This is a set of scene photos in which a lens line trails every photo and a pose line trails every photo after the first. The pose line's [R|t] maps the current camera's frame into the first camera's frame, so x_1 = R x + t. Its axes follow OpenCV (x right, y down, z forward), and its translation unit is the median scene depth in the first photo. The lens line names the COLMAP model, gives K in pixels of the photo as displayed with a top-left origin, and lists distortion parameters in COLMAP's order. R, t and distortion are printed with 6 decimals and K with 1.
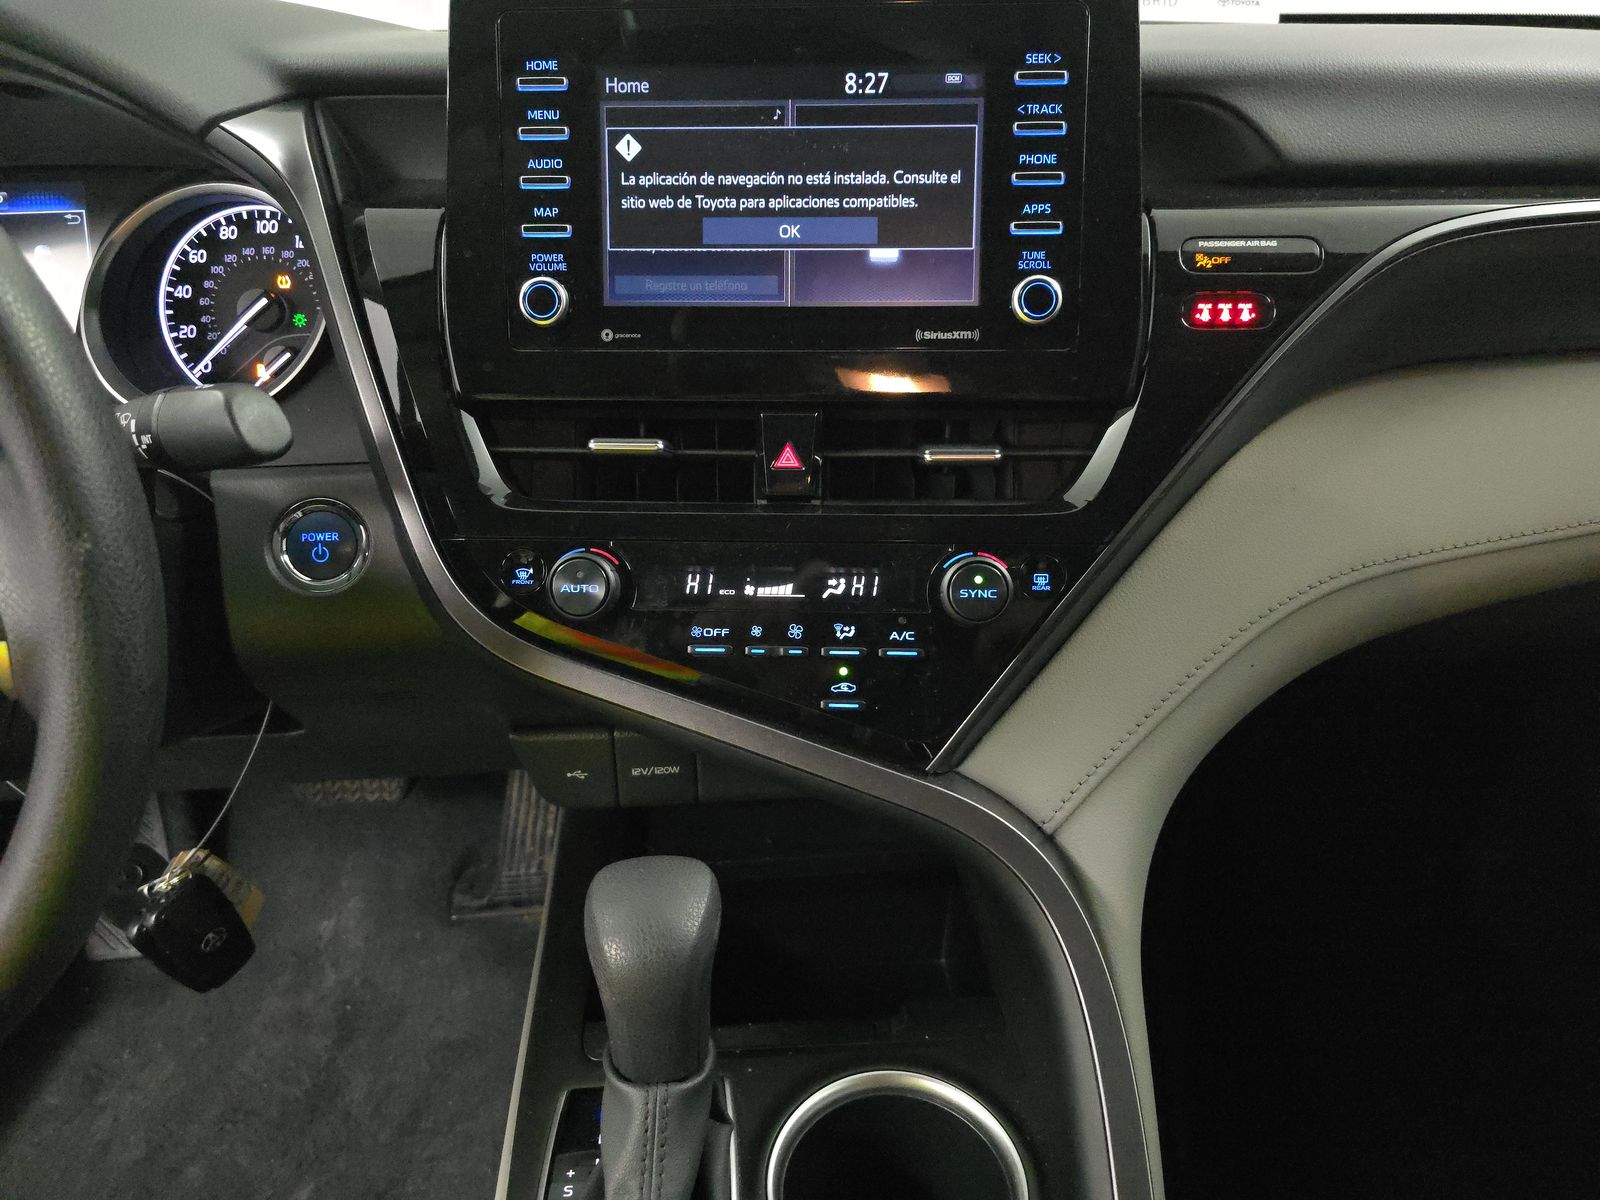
lens RADIAL K [[1087.4, 0, 800.0], [0, 1087.4, 600.0], [0, 0, 1]] dist [0.006968, -0.003963]
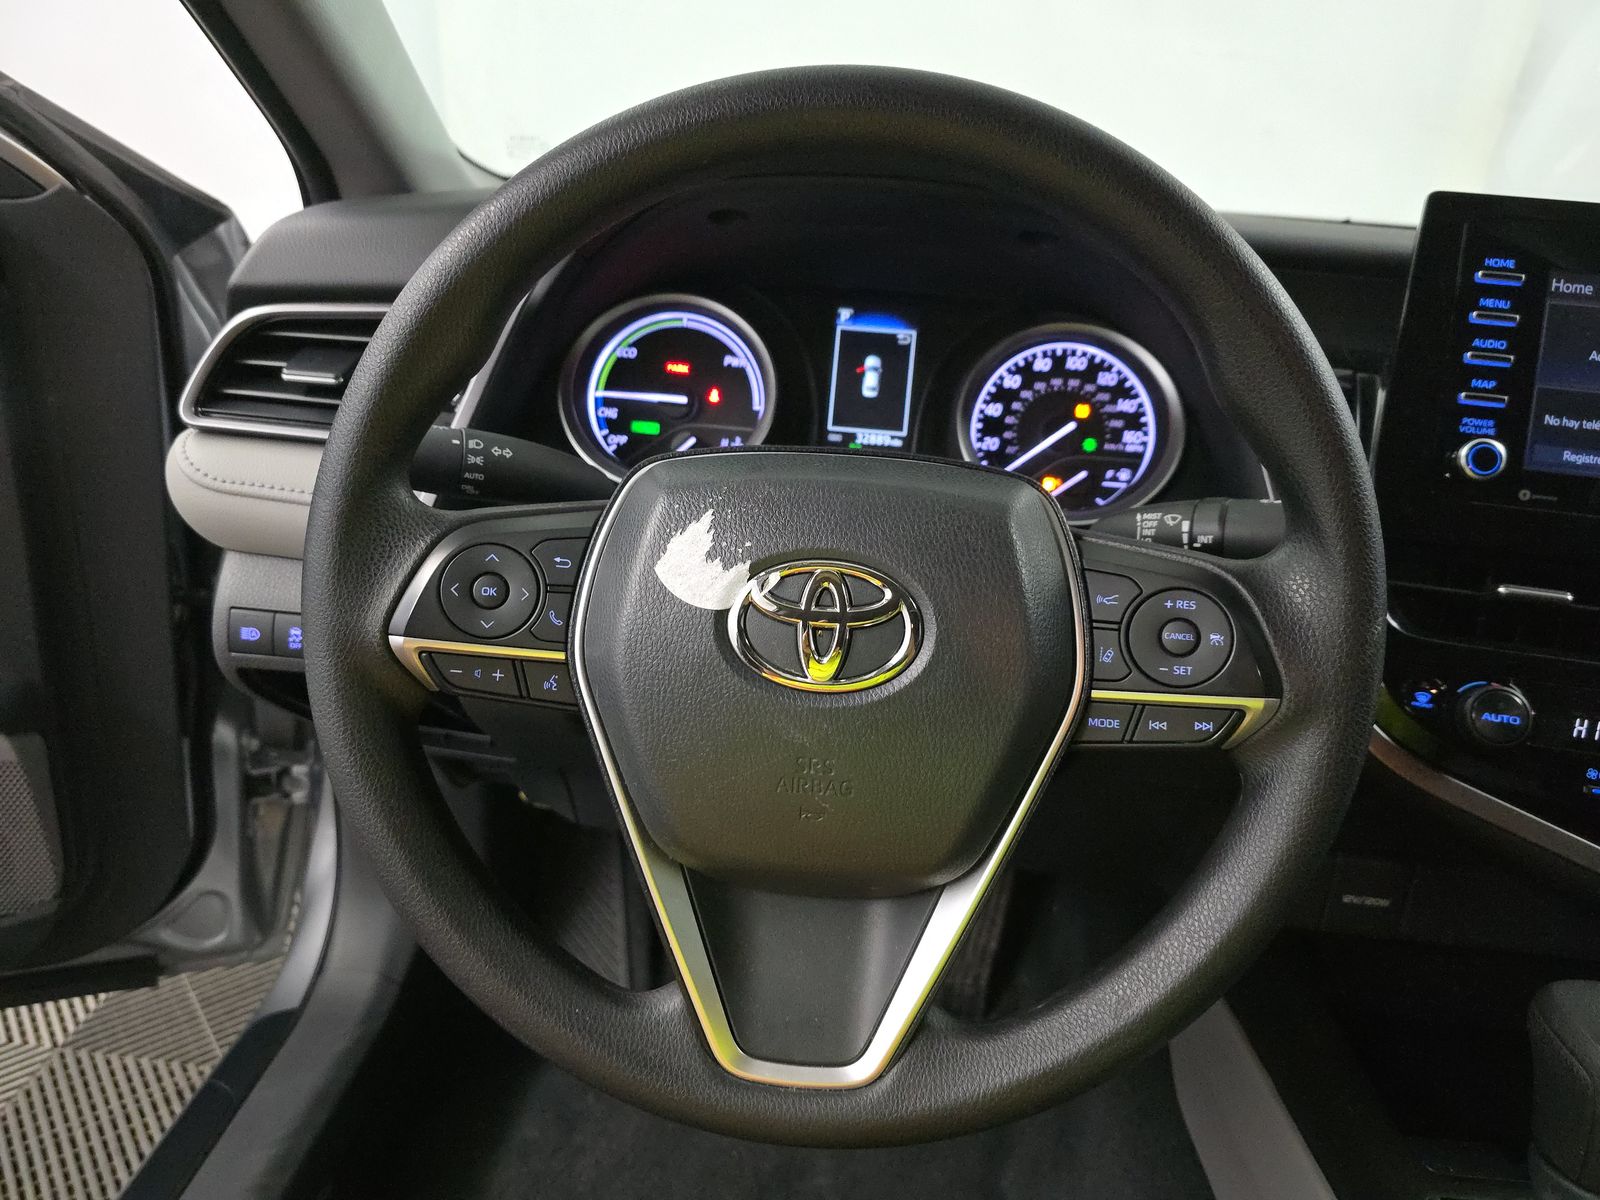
lens RADIAL K [[1085.5, 0, 800.0], [0, 1085.5, 600.0], [0, 0, 1]] dist [0.021166, -0.042498]
pose [[0.985972, 0.128600, -0.106399, -0.621834], [-0.141289, 0.982440, -0.121858, 0.081846], [0.088860, 0.135182, 0.986828, -0.118868]]
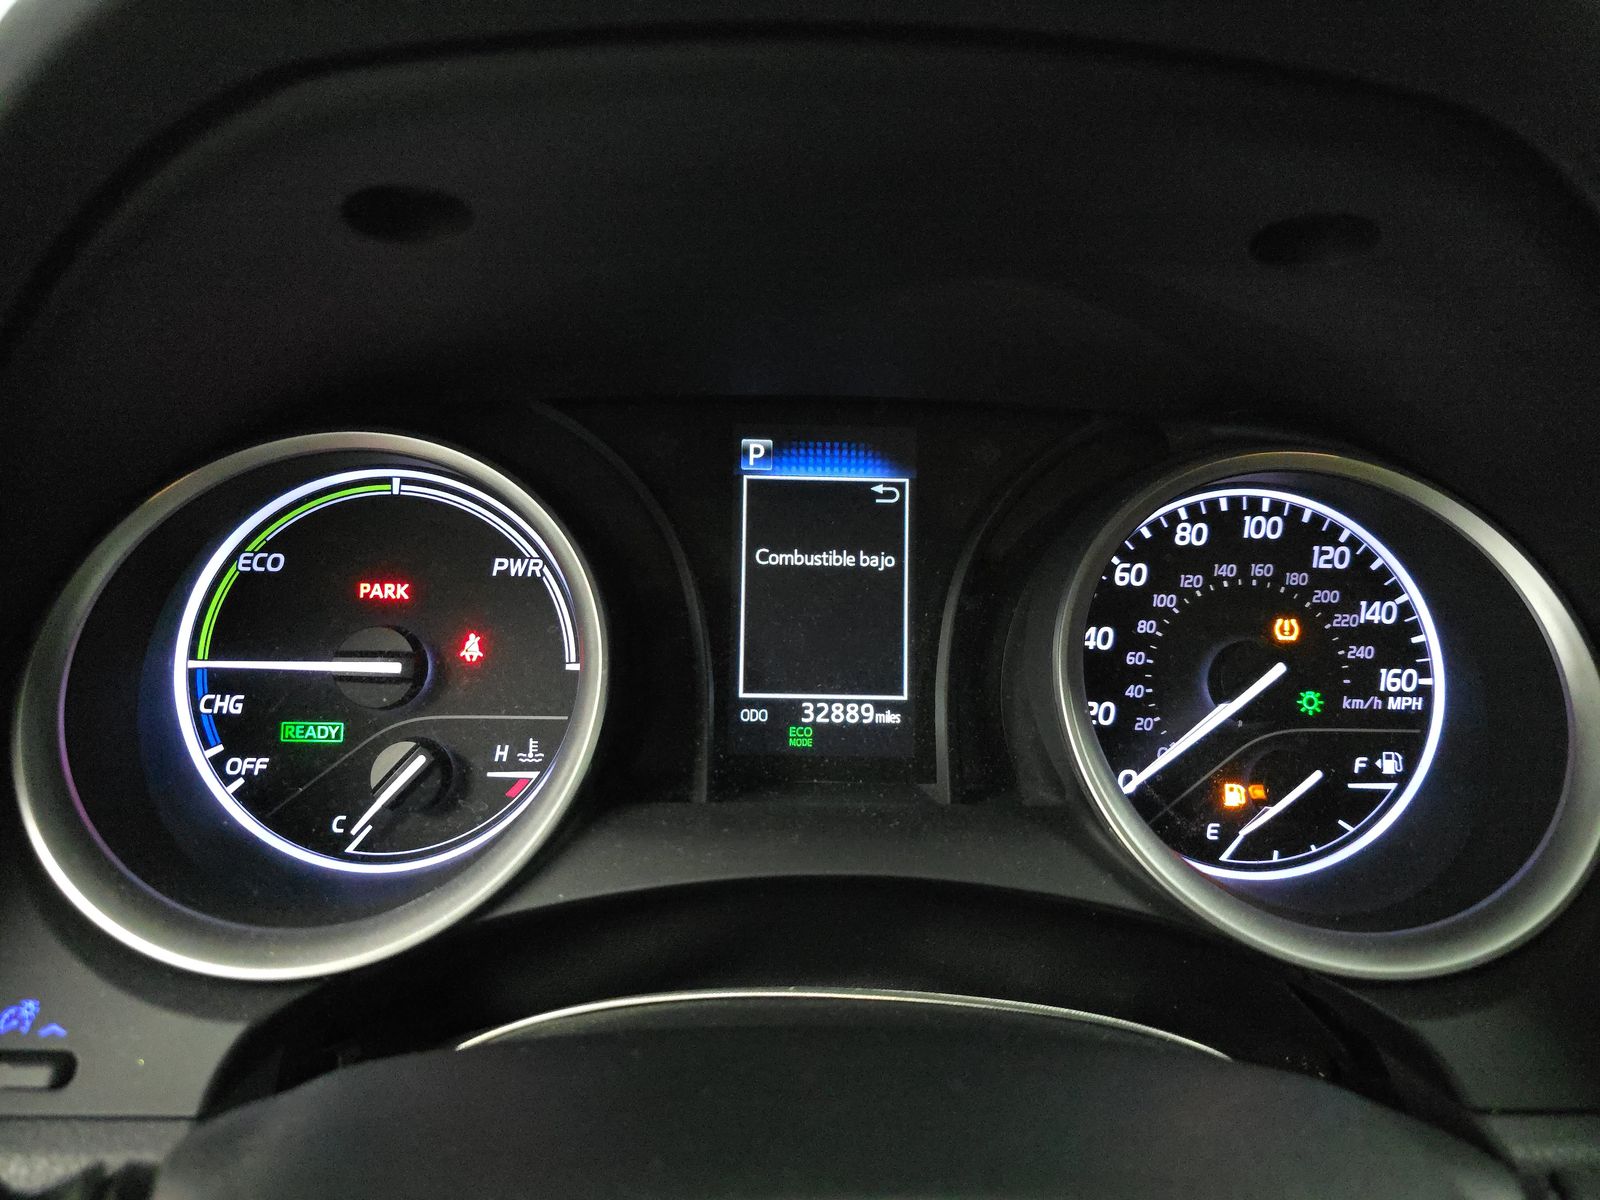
lens RADIAL K [[1055.0, 0, 800.0], [0, 1055.0, 600.0], [0, 0, 1]] dist [-0.000500, -0.001135]
pose [[0.998384, 0.053020, -0.020447, -0.701871], [-0.056081, 0.977387, -0.203885, -0.190479], [0.009175, 0.204702, 0.978781, 0.501885]]
